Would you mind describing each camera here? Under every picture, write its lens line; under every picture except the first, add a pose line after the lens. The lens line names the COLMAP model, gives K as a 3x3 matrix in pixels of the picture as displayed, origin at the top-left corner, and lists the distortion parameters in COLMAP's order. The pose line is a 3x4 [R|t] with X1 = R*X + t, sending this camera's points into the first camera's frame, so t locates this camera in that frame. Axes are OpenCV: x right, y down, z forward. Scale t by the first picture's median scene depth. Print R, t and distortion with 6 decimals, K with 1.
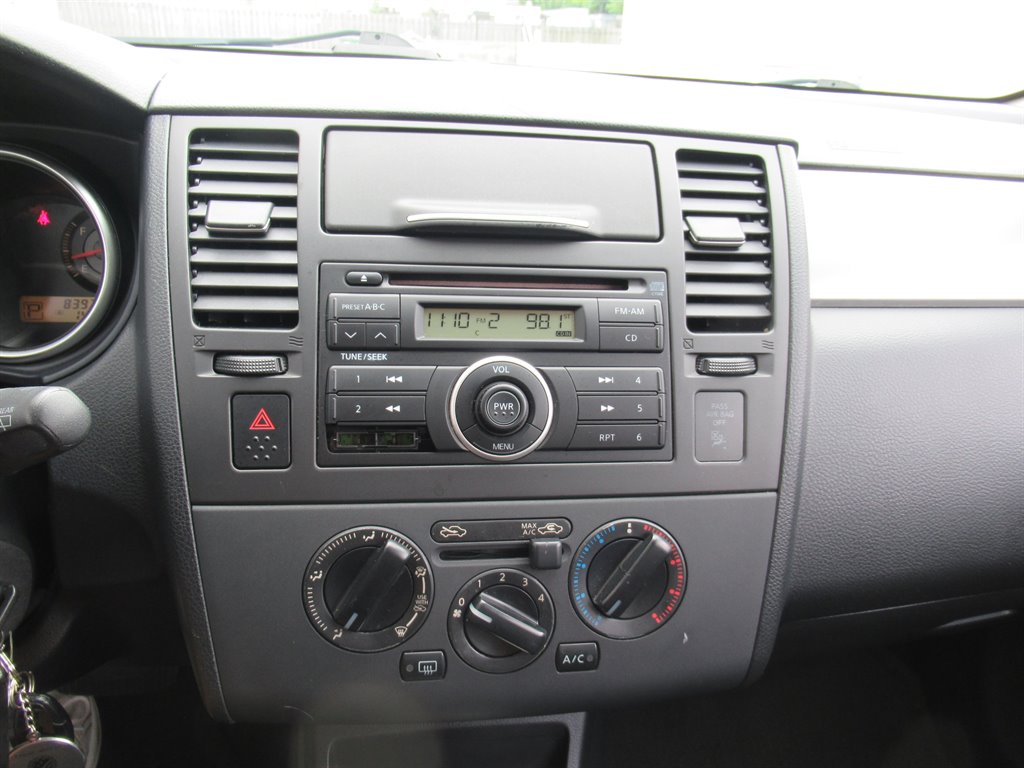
lens RADIAL K [[741.1, 0, 510.8], [0, 741.1, 367.2], [0, 0, 1]] dist [0.002392, 0.000122]
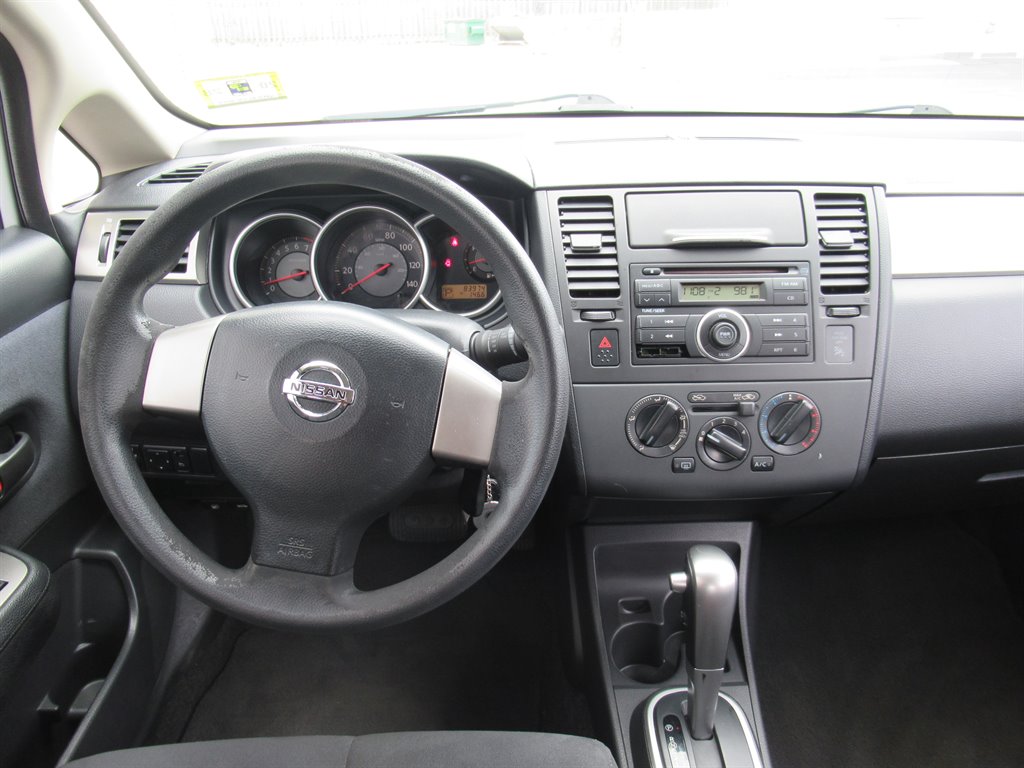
lens RADIAL K [[741.1, 0, 510.8], [0, 741.1, 367.2], [0, 0, 1]] dist [0.002392, 0.000122]
pose [[0.990826, -0.012513, -0.134564, -0.300566], [0.017516, 0.999196, 0.036059, 0.057687], [0.134004, -0.038085, 0.990249, -1.006184]]
